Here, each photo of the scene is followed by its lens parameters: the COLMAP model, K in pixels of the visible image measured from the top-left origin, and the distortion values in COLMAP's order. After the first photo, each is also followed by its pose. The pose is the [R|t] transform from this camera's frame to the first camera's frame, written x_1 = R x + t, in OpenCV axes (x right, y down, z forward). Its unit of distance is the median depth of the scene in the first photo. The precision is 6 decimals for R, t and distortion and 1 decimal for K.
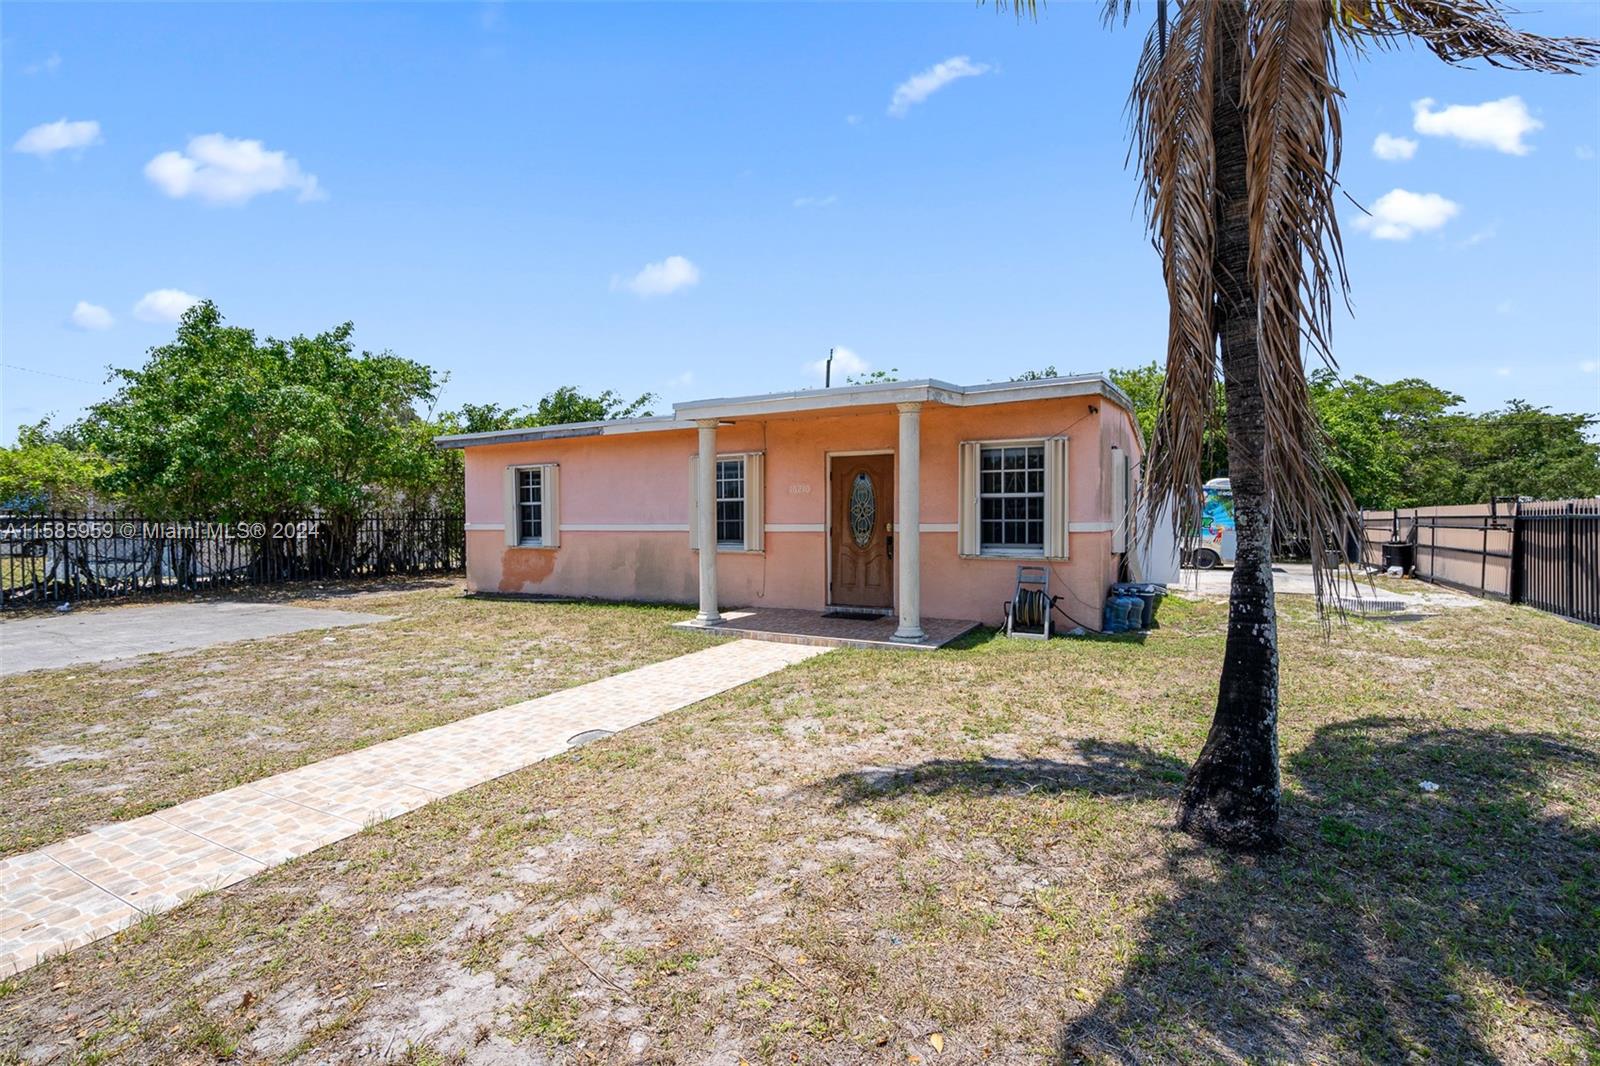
lens RADIAL K [[735.1, 0, 794.0], [0, 735.1, 533.9], [0, 0, 1]] dist [0.001083, 0.000516]
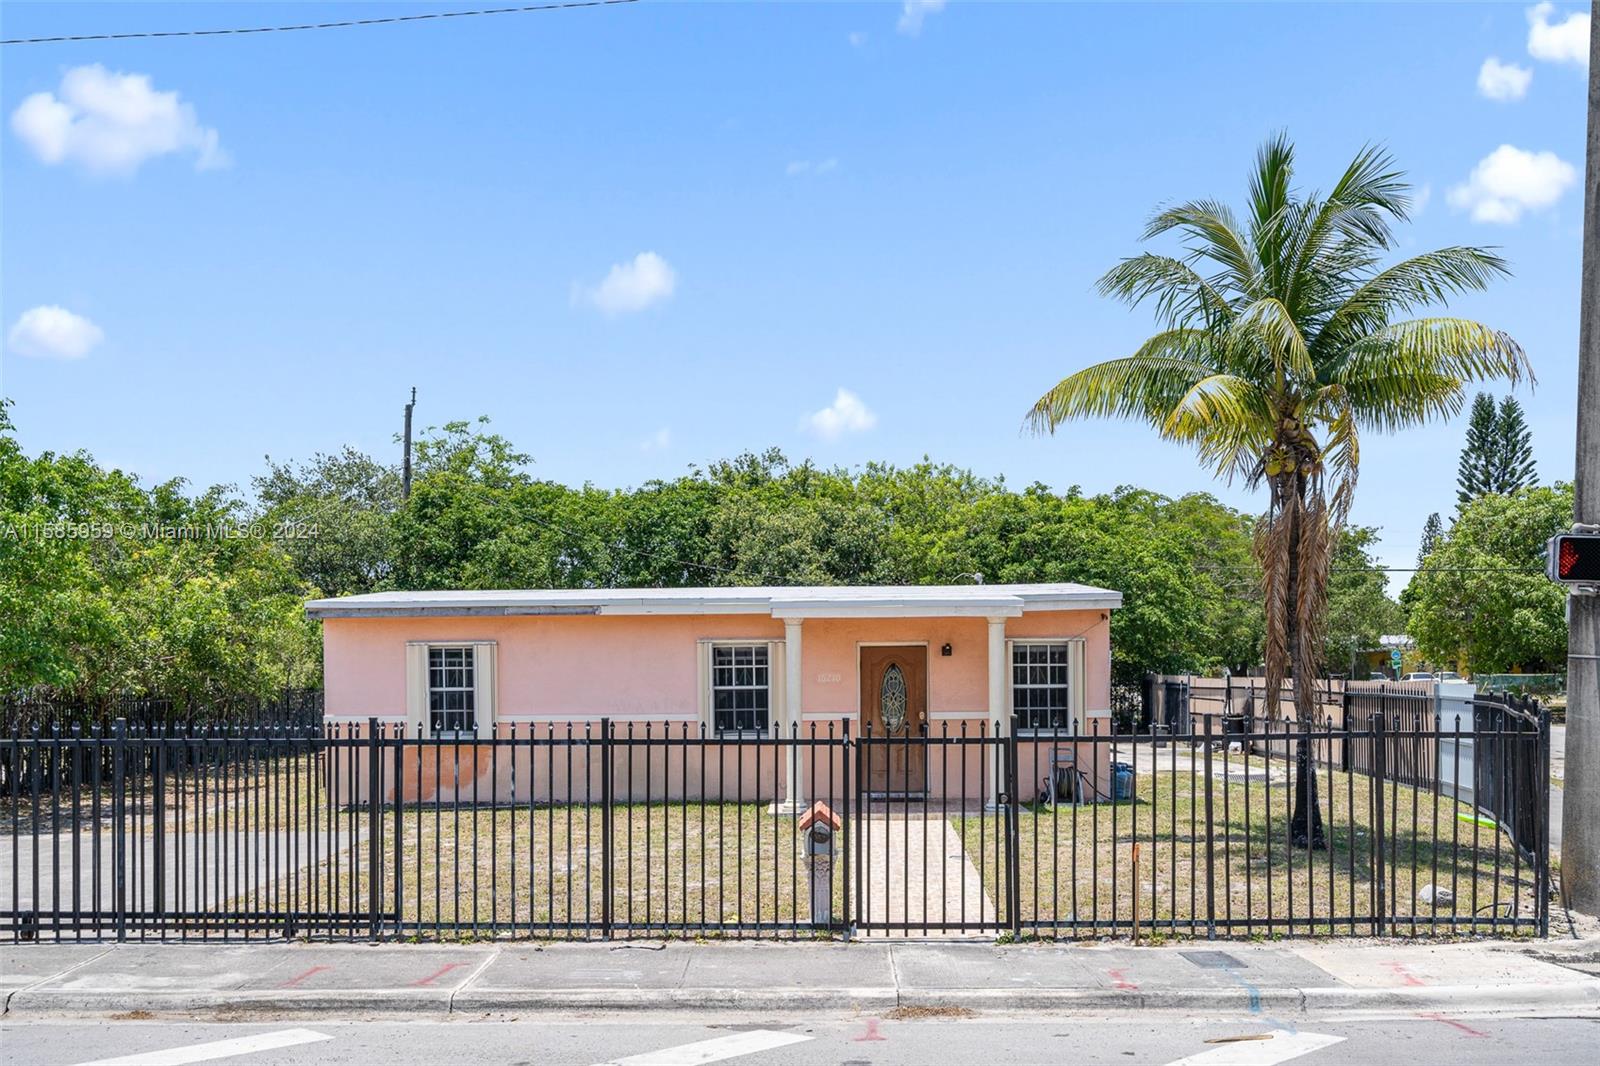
lens RADIAL K [[1623.4, 0, 797.8], [0, 1623.4, 610.7], [0, 0, 1]] dist [-0.003585, 0.005018]
pose [[0.884915, 0.012011, 0.465597, -0.904317], [0.013348, 0.998603, -0.051129, -0.033755], [-0.465561, 0.051460, 0.883519, -0.797486]]
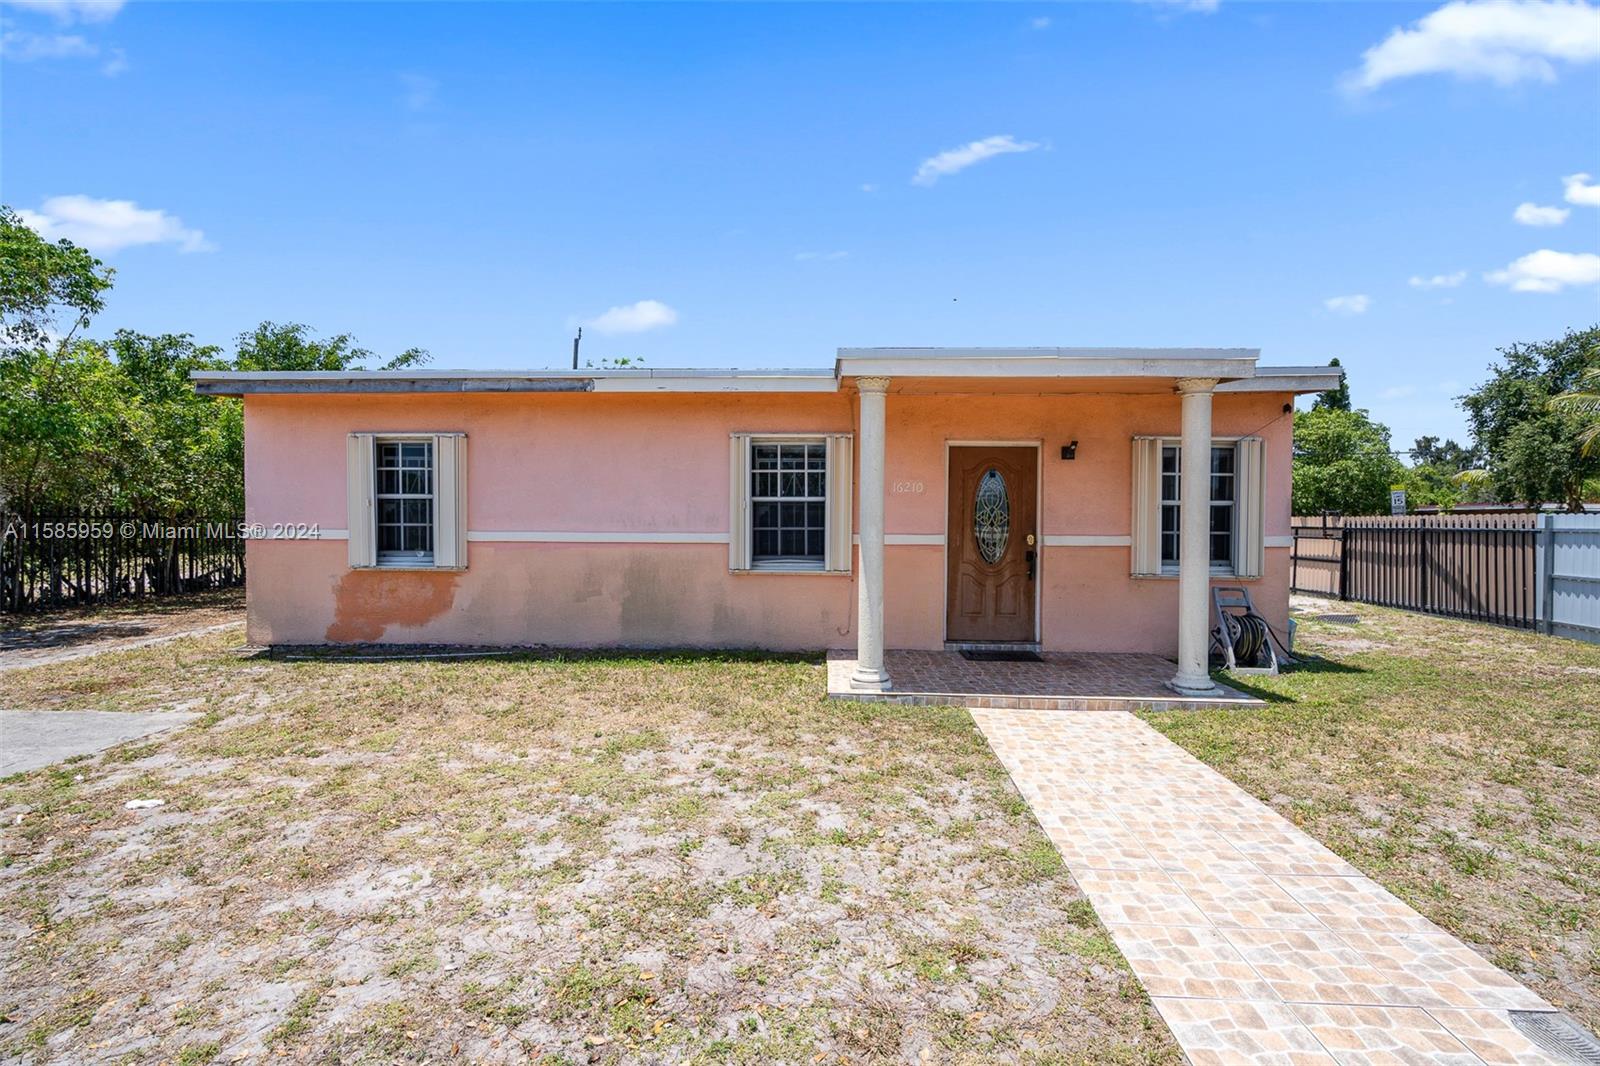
lens RADIAL K [[735.1, 0, 794.0], [0, 735.1, 533.9], [0, 0, 1]] dist [0.001083, 0.000516]
pose [[0.895254, 0.002619, 0.445549, -0.363051], [-0.002167, 0.999996, -0.001523, -0.010695], [-0.445551, 0.000398, 0.895256, 0.331569]]
